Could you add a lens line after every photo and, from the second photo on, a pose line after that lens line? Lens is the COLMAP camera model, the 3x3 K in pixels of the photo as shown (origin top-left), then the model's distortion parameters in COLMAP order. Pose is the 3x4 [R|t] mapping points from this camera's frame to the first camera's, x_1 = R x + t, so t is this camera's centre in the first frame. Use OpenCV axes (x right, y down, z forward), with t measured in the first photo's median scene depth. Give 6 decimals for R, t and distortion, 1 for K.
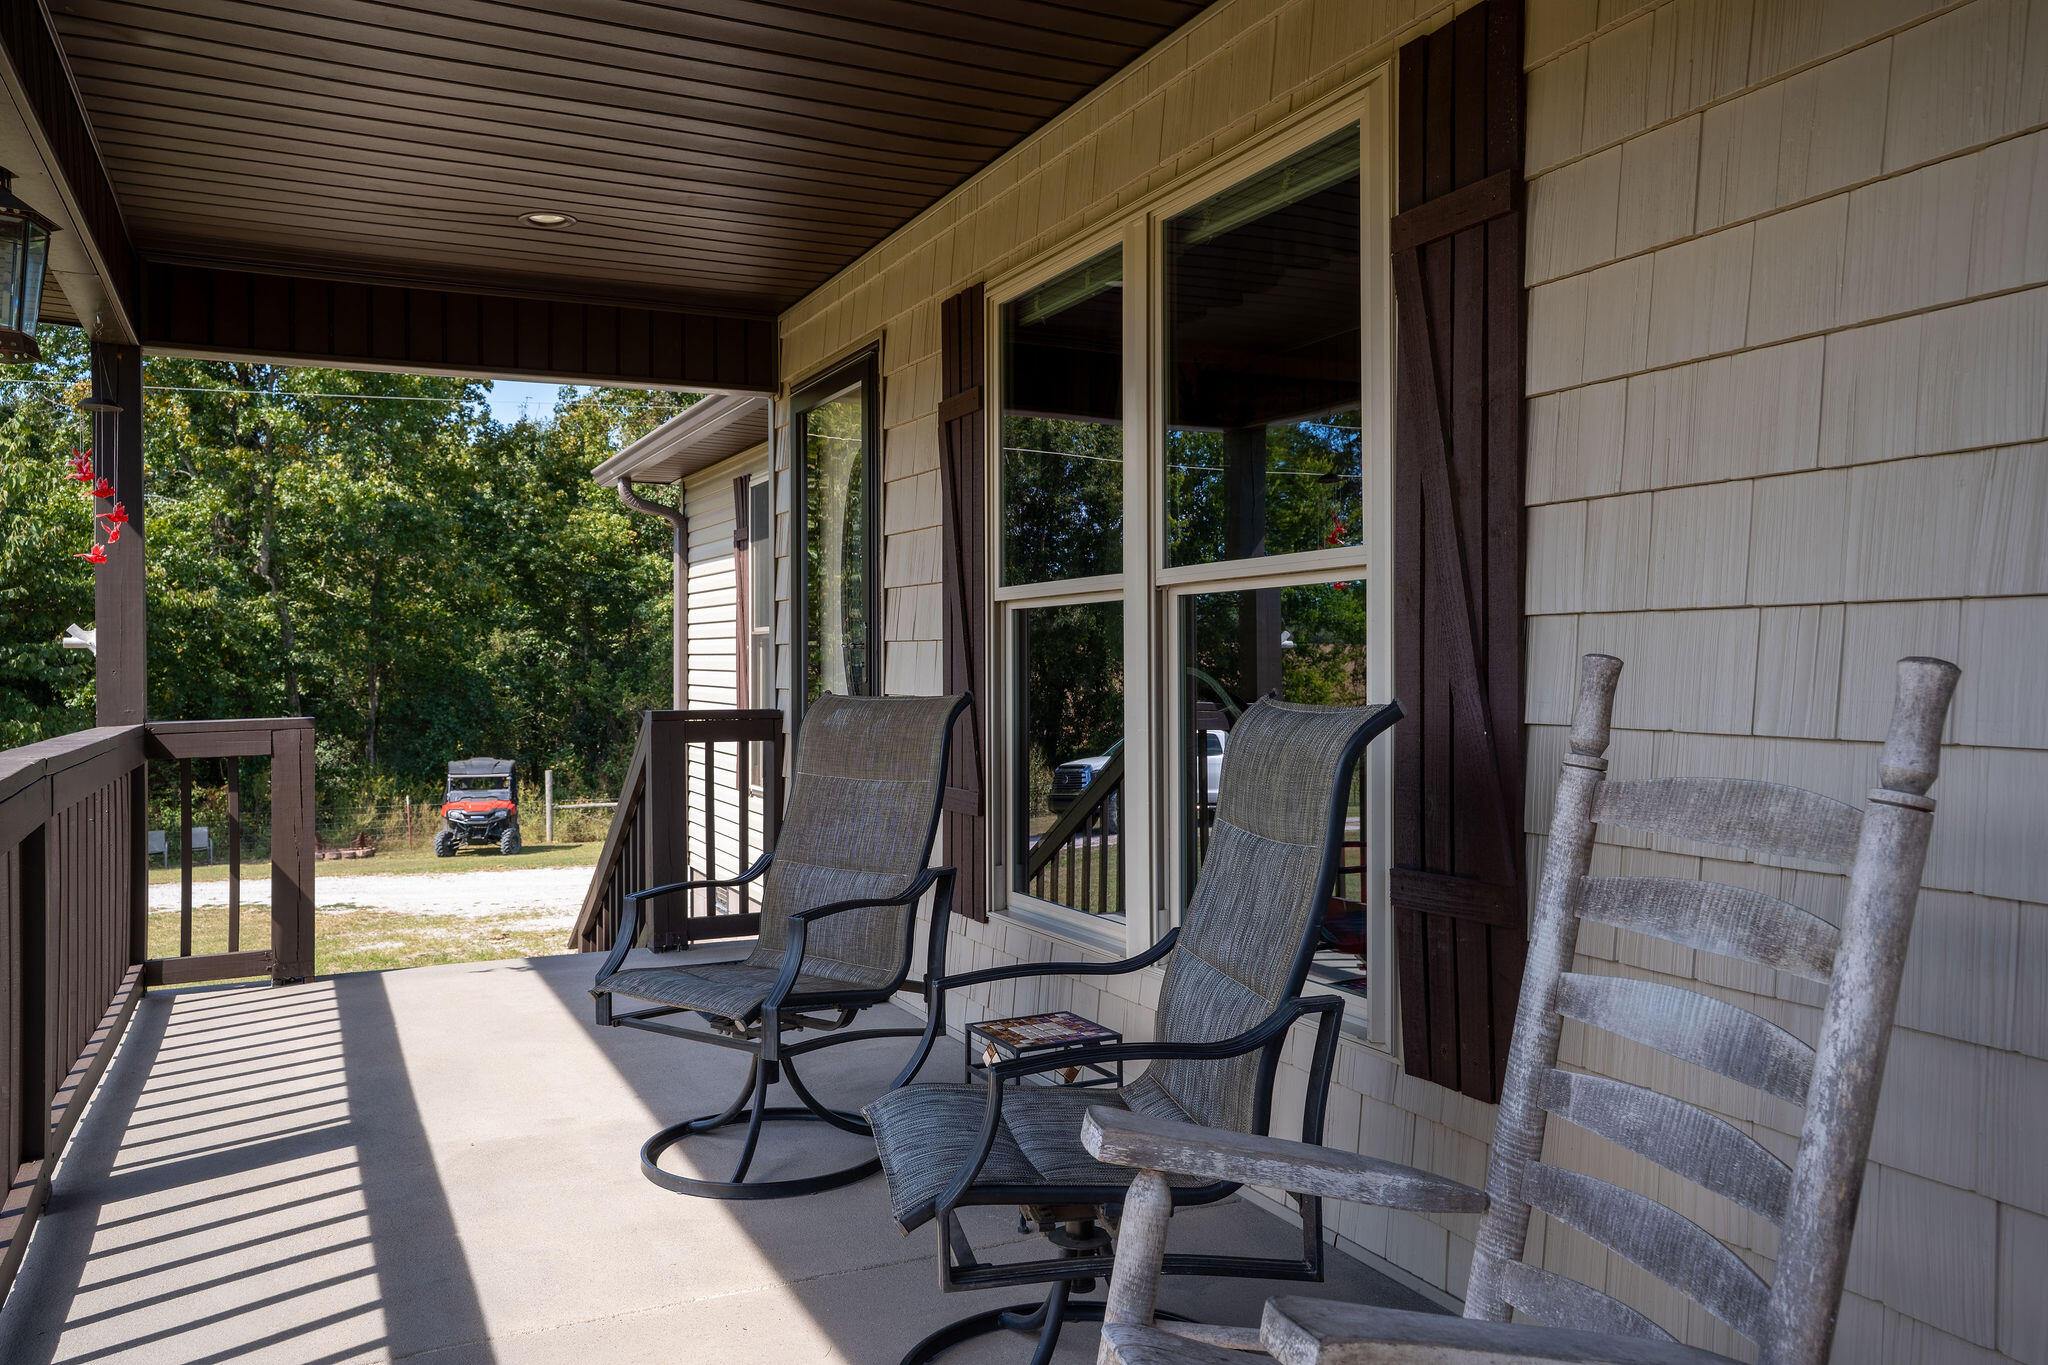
lens RADIAL K [[1513.4, 0, 997.0], [0, 1513.4, 677.5], [0, 0, 1]] dist [0.005759, -0.000695]
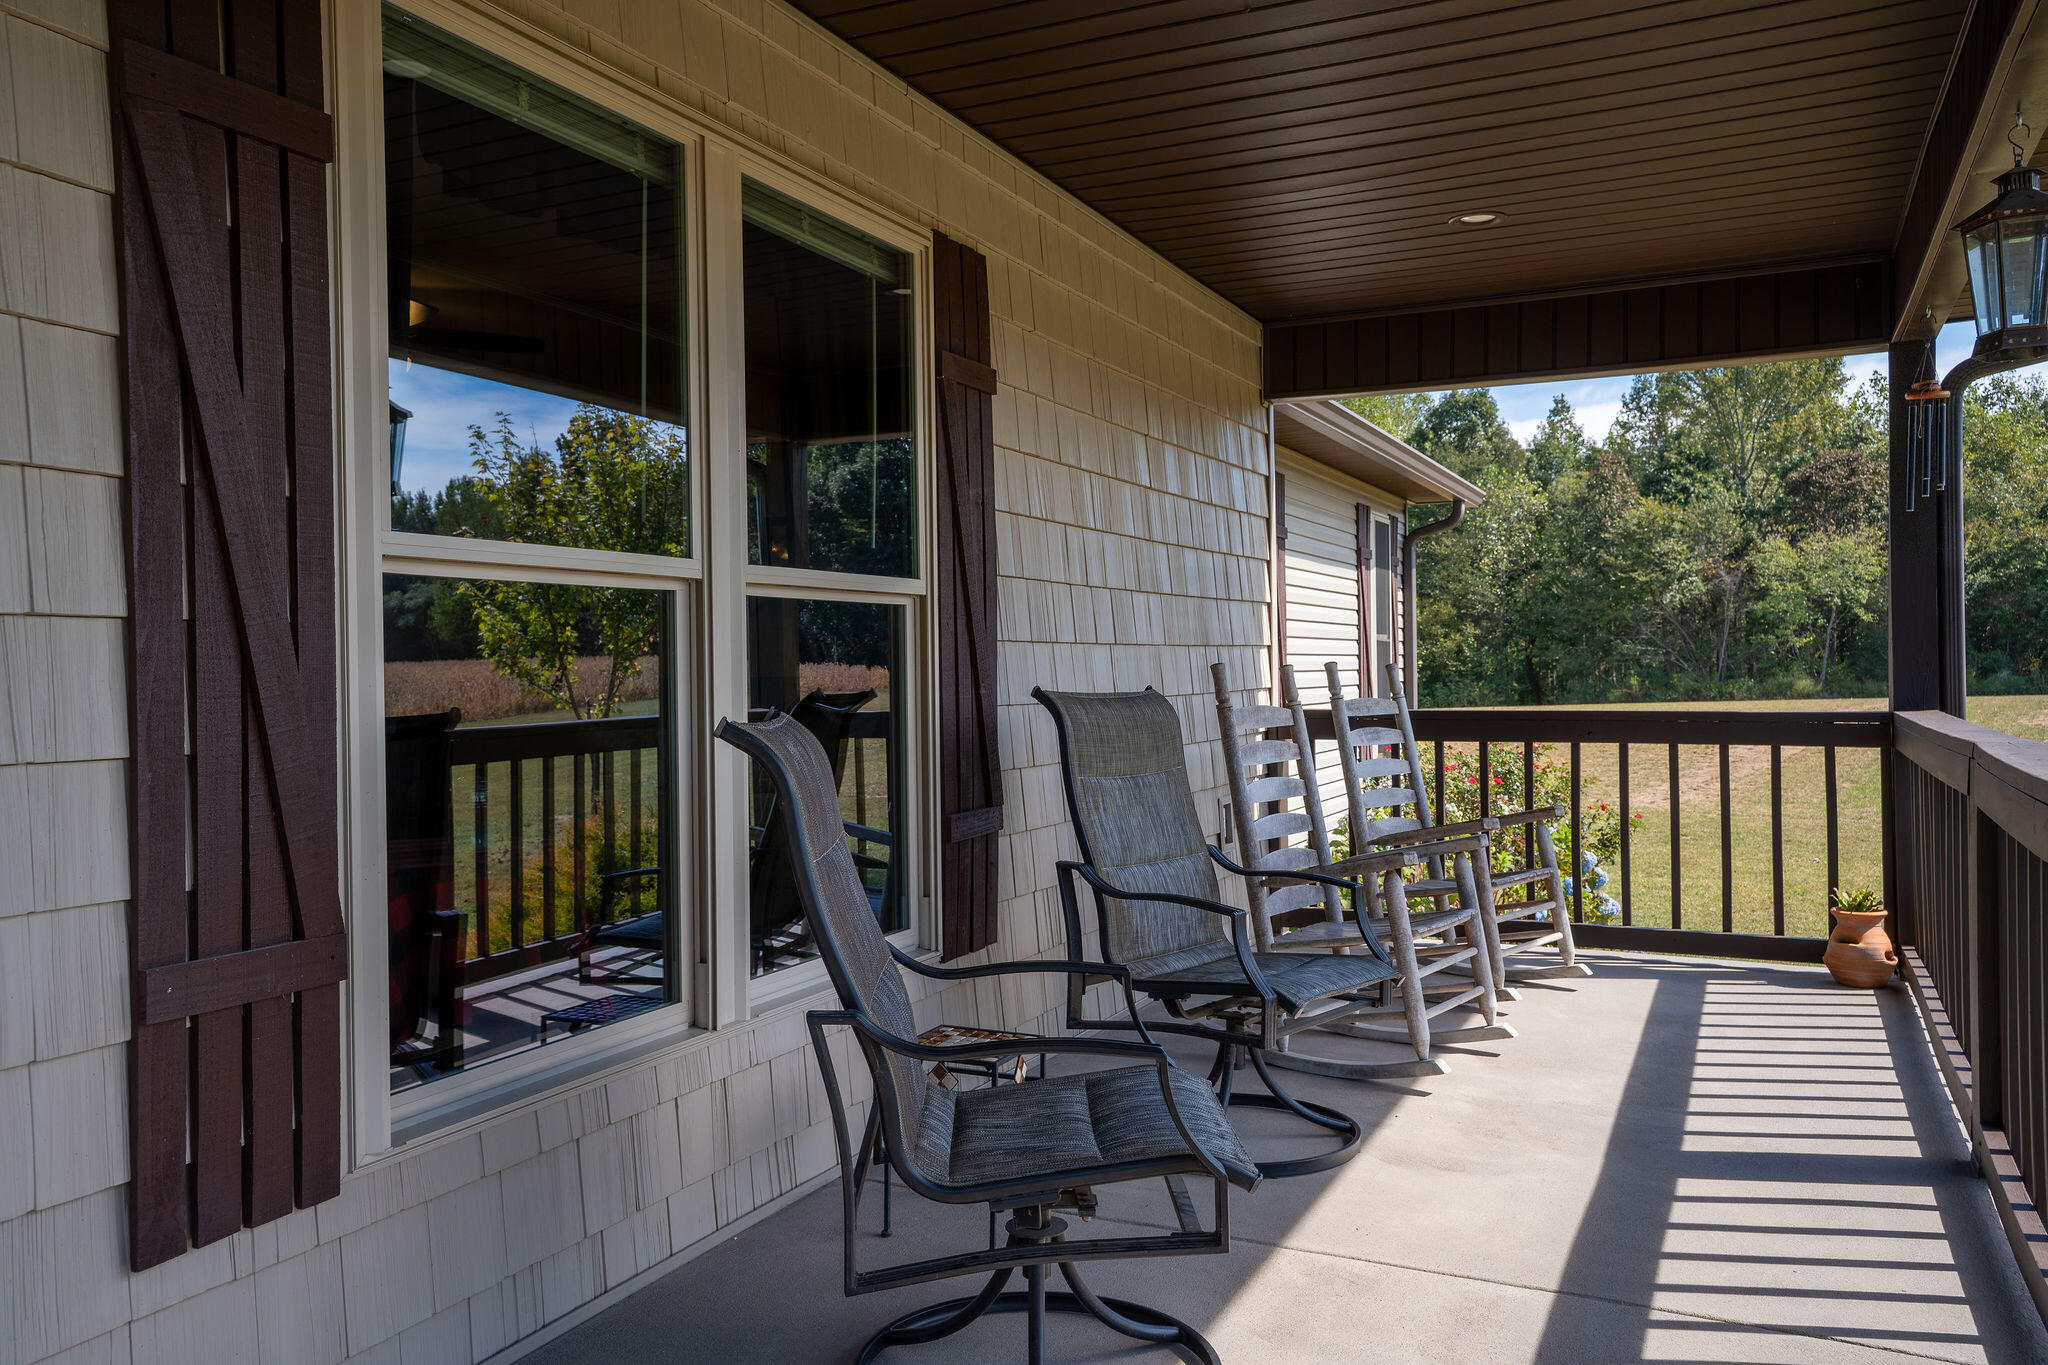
lens RADIAL K [[1513.4, 0, 997.0], [0, 1513.4, 677.5], [0, 0, 1]] dist [0.005759, -0.000695]
pose [[-0.608032, 0.002355, 0.793909, -0.922701], [0.017729, 0.999787, 0.010612, -0.017525], [-0.793714, 0.020527, -0.607944, 1.914813]]
